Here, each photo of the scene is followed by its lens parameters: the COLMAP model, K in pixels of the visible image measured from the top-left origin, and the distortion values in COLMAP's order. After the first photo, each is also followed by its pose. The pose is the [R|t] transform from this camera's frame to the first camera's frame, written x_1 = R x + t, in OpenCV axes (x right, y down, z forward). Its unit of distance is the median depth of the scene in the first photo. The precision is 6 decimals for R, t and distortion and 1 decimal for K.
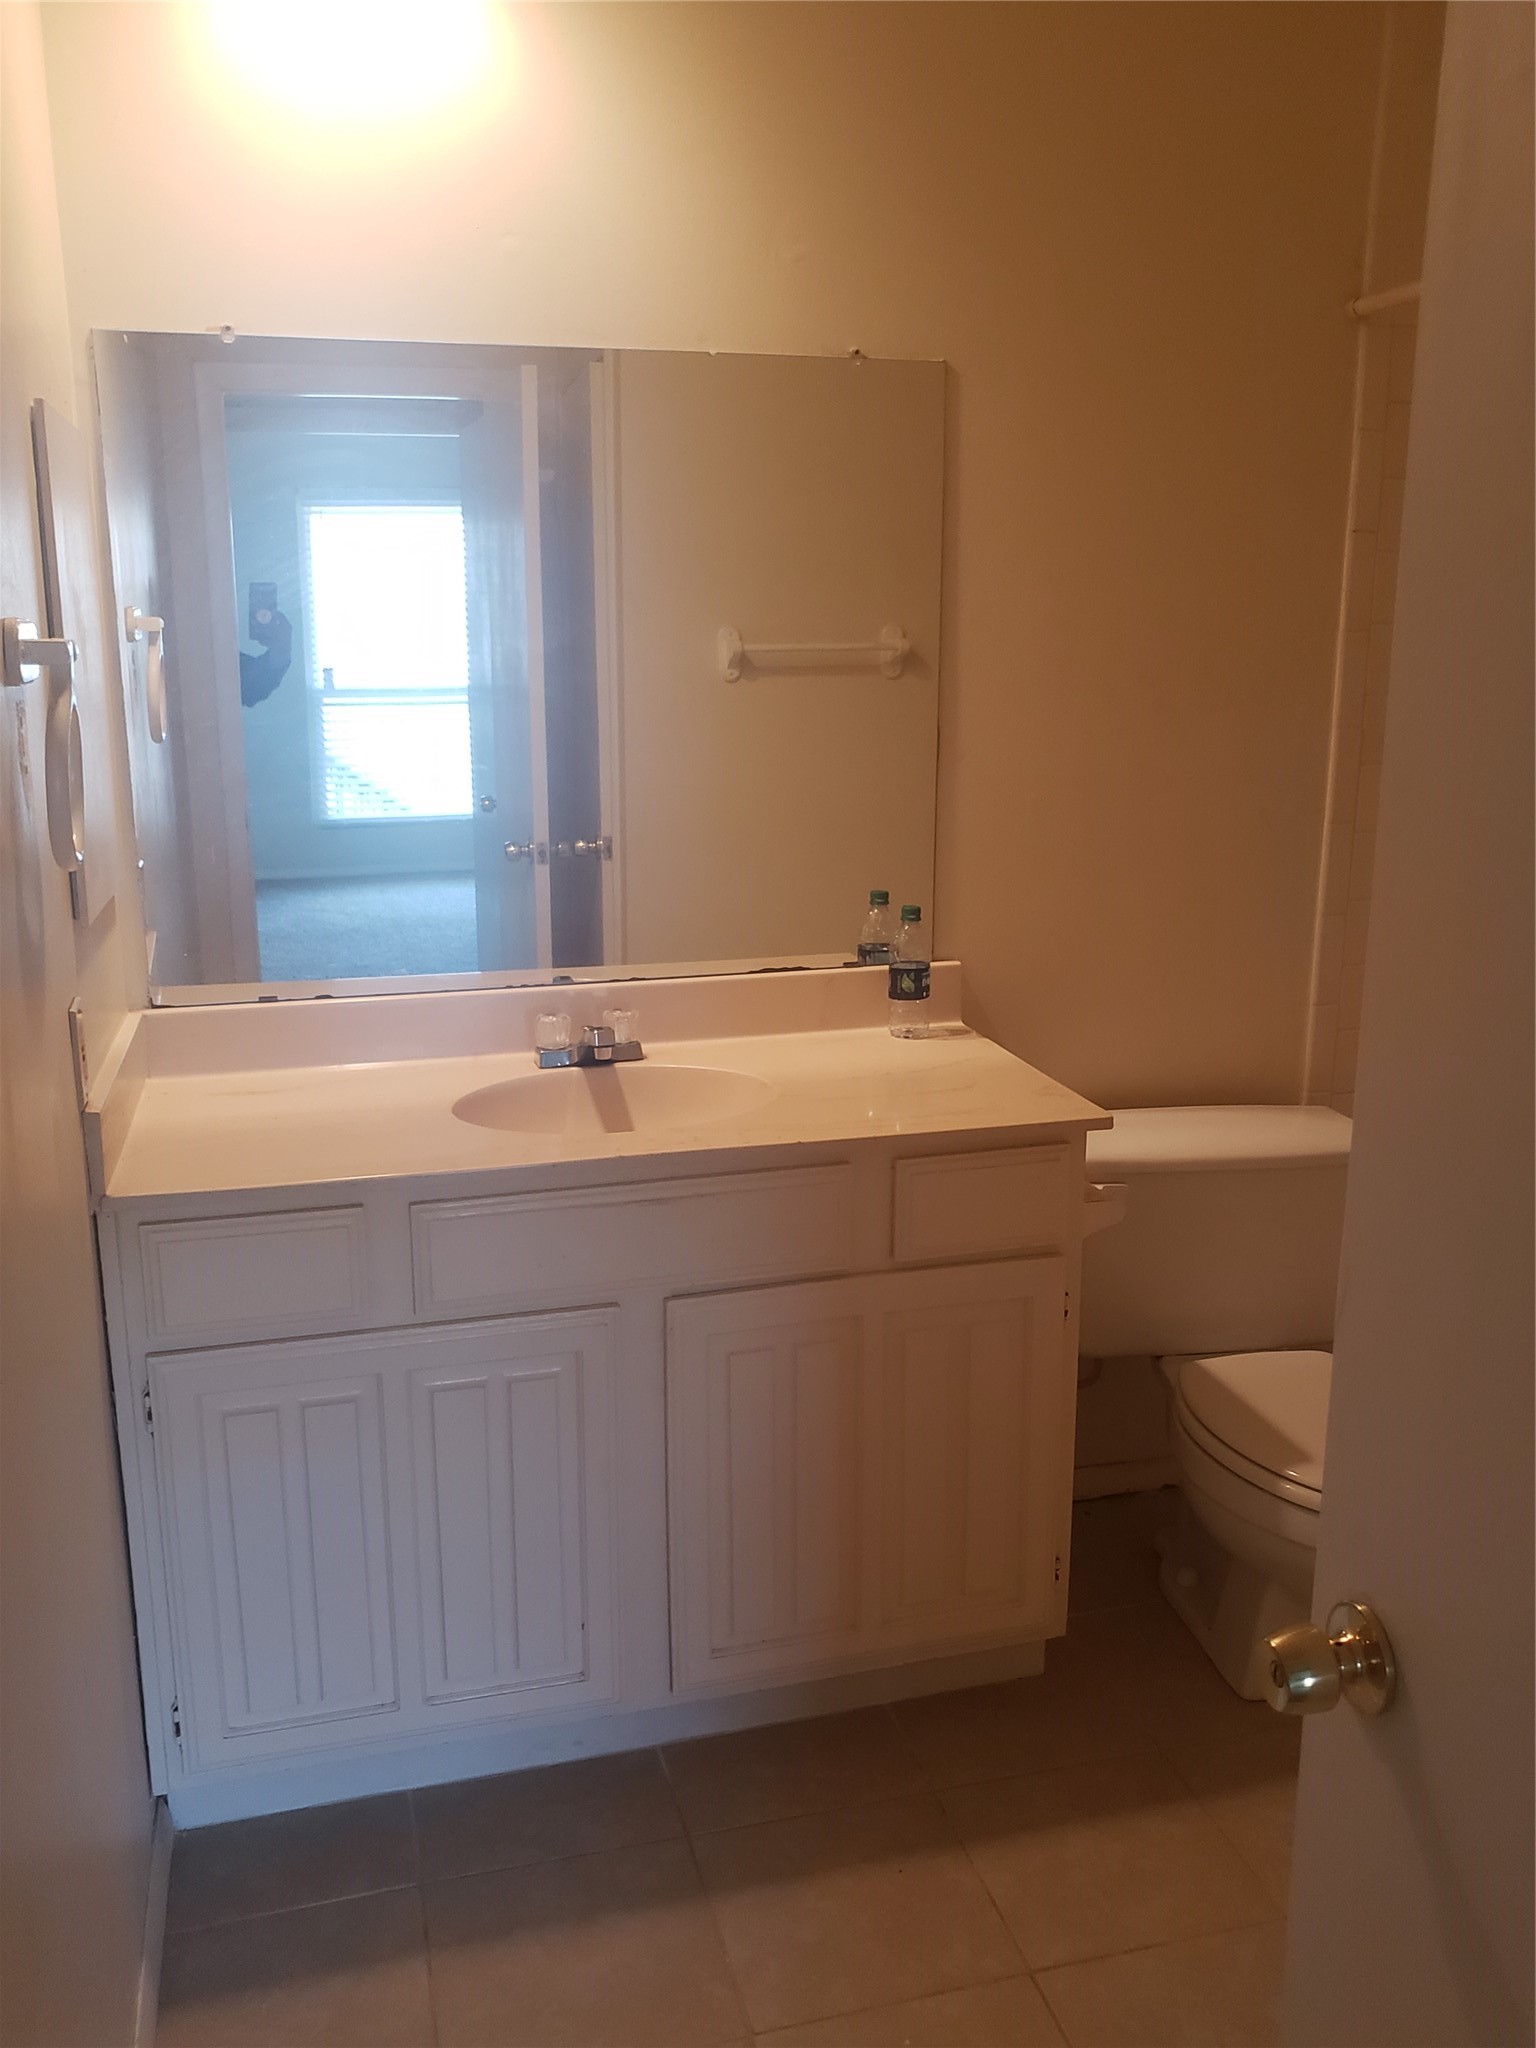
lens RADIAL K [[1553.1, 0, 768.0], [0, 1553.1, 1024.0], [0, 0, 1]] dist [0.193928, -0.241196]
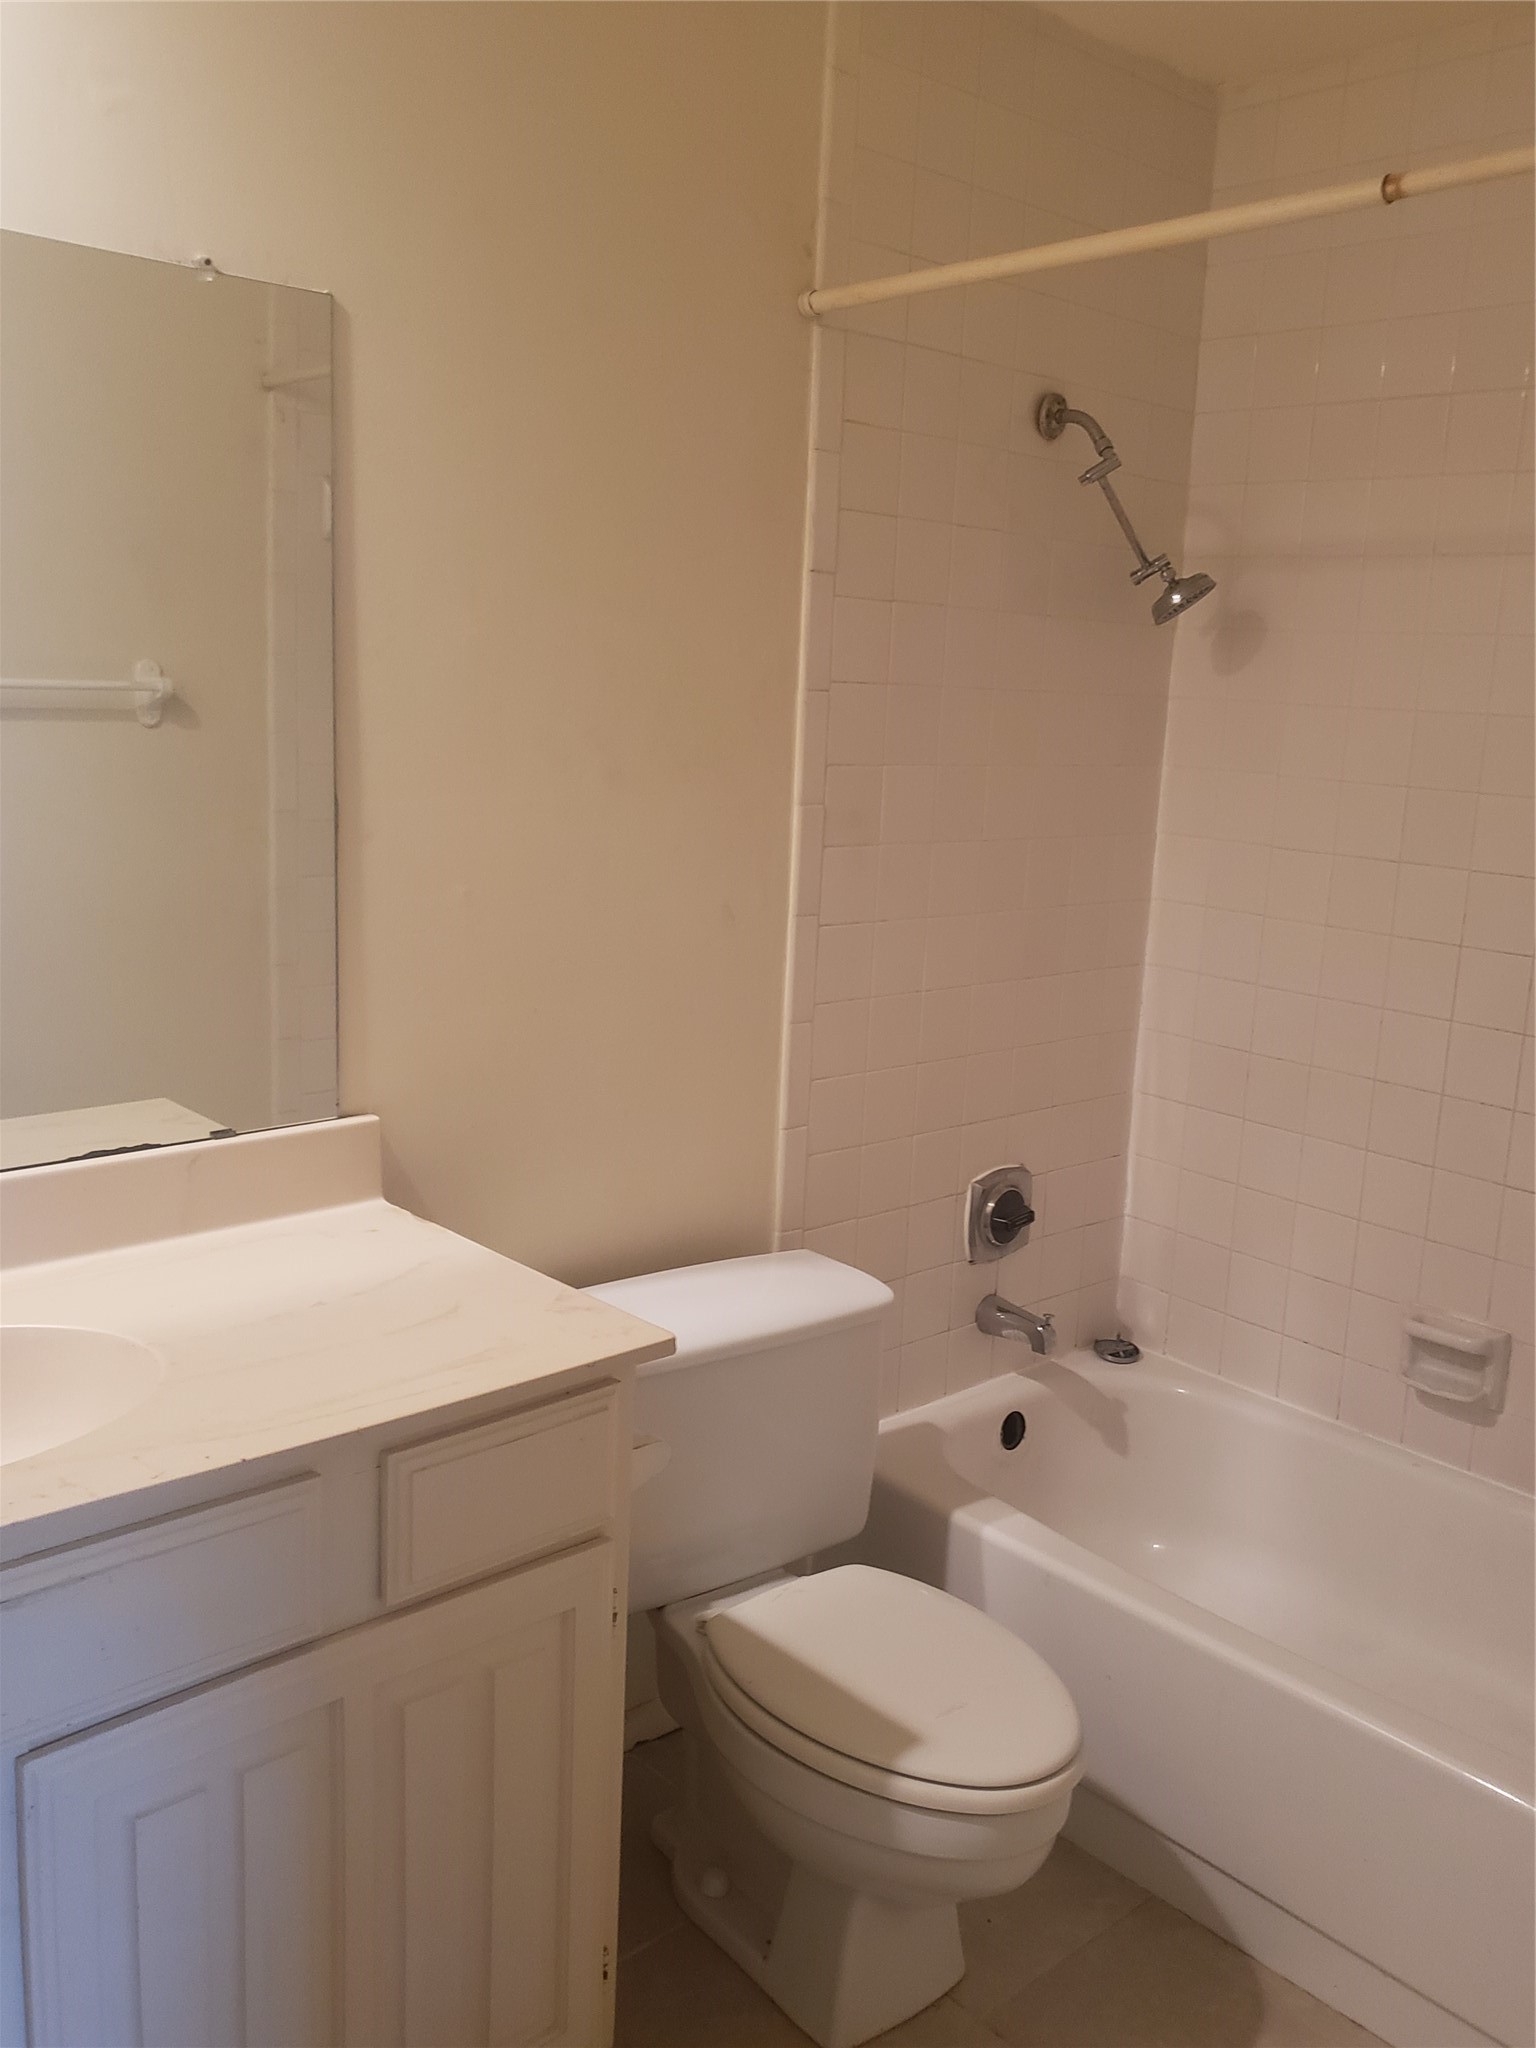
lens RADIAL K [[1751.3, 0, 768.0], [0, 1751.3, 1024.0], [0, 0, 1]] dist [0.008074, -0.004851]
pose [[0.900819, -0.058579, 0.430226, -0.065517], [0.080617, 0.996193, -0.033159, -0.045755], [-0.426646, 0.064554, 0.902112, 0.218149]]
